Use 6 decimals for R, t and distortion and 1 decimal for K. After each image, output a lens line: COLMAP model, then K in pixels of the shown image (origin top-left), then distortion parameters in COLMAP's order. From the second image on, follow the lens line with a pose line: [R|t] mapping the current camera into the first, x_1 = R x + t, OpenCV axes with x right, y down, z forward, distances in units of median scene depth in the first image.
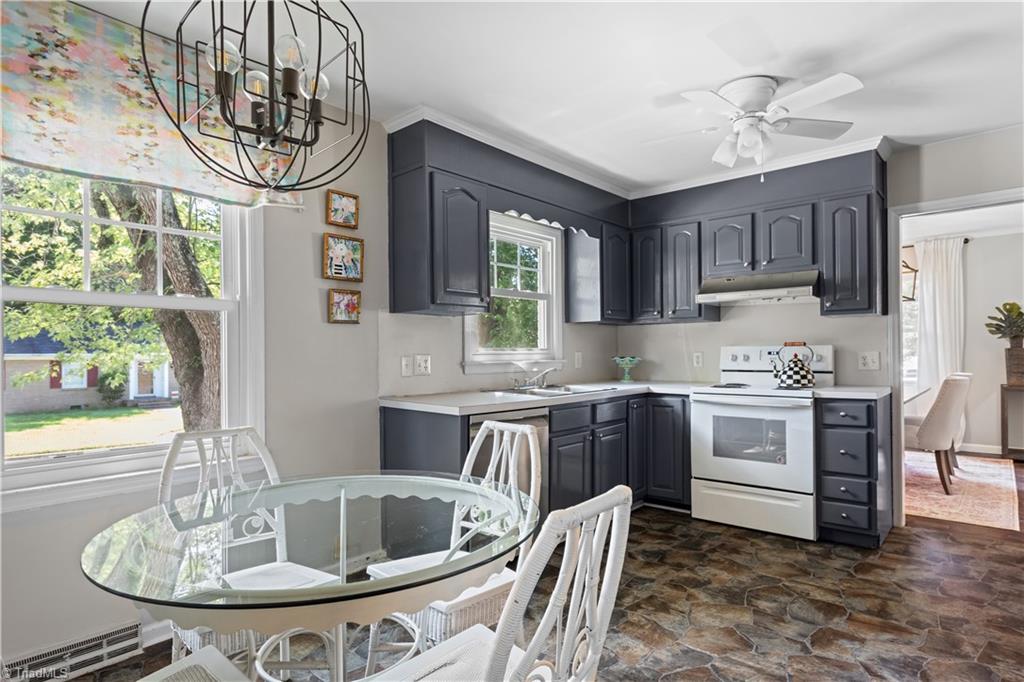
lens RADIAL K [[554.8, 0, 521.4], [0, 554.8, 346.5], [0, 0, 1]] dist [-0.004289, 0.002176]
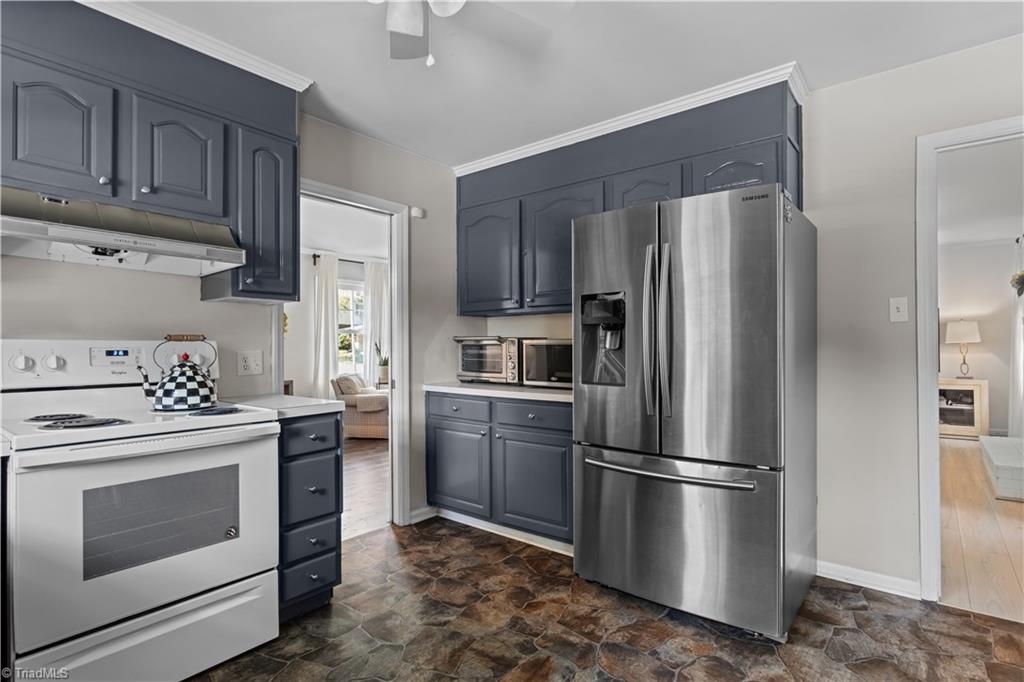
lens RADIAL K [[514.5, 0, 520.0], [0, 514.5, 344.3], [0, 0, 1]] dist [-0.002134, 0.000700]
pose [[-0.034132, 0.015447, 0.999298, -0.094202], [-0.005556, 0.999862, -0.015645, 0.010155], [-0.999402, -0.006086, -0.034041, 0.713978]]
